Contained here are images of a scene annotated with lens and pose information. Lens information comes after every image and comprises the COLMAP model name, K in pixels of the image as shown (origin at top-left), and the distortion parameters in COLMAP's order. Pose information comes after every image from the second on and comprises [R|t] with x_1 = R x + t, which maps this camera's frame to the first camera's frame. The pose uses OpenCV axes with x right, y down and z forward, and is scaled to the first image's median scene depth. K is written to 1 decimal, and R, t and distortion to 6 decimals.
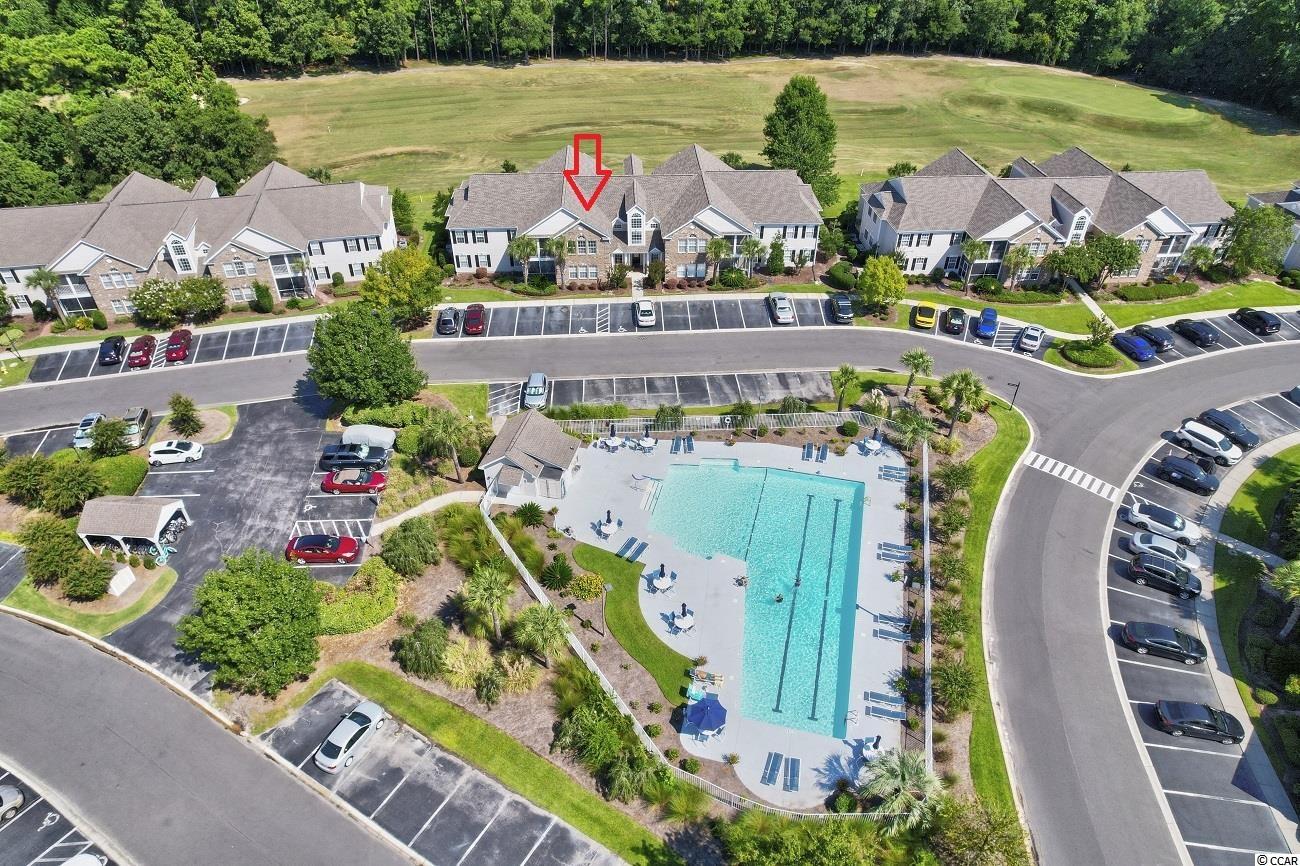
lens RADIAL K [[829.8, 0, 653.2], [0, 829.8, 431.1], [0, 0, 1]] dist [-0.080316, 0.070286]
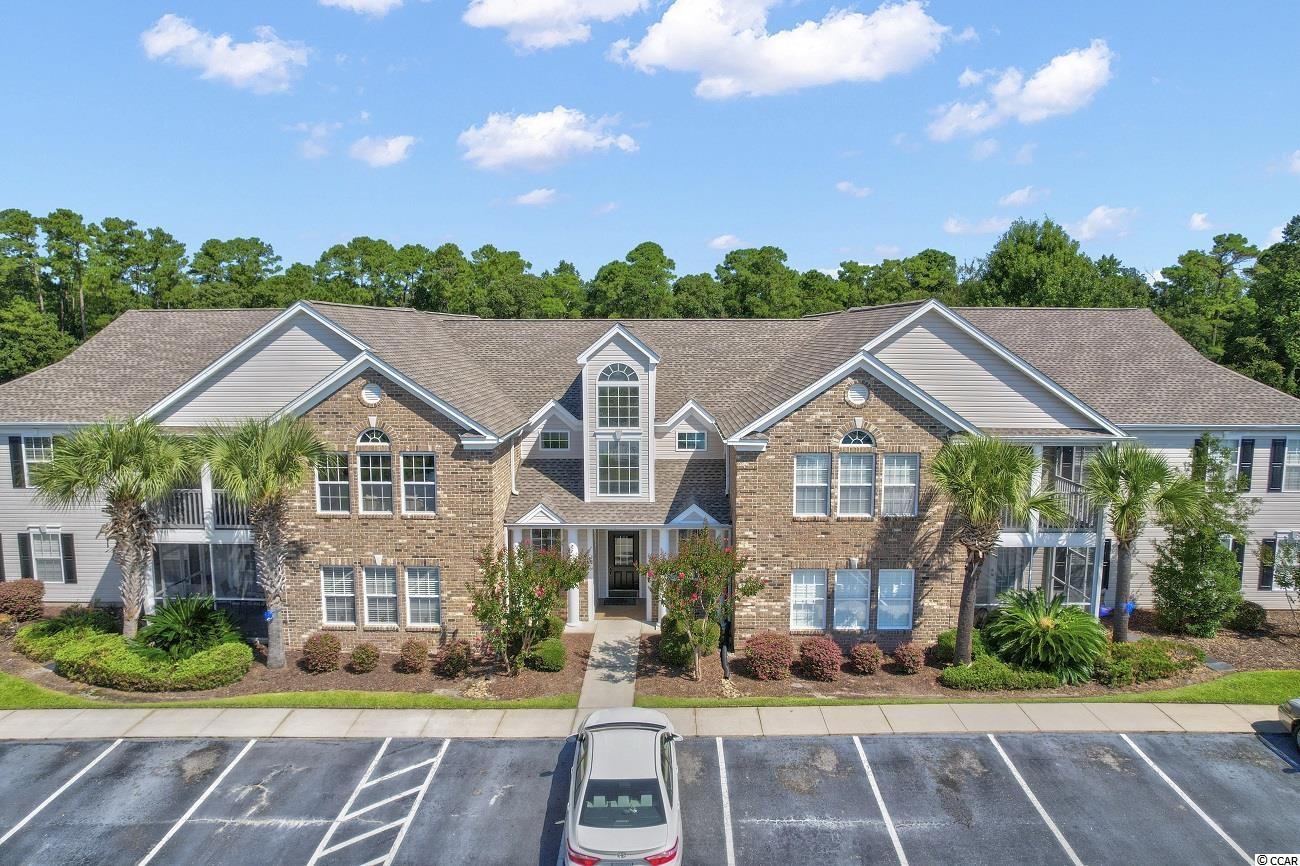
lens RADIAL K [[829.8, 0, 650.5], [0, 829.8, 434.0], [0, 0, 1]] dist [-0.080316, 0.070286]
pose [[0.997586, 0.002786, -0.069391, 0.006803], [-0.038212, 0.856362, -0.514960, -0.117308], [0.057989, 0.516368, 0.854401, 0.797238]]
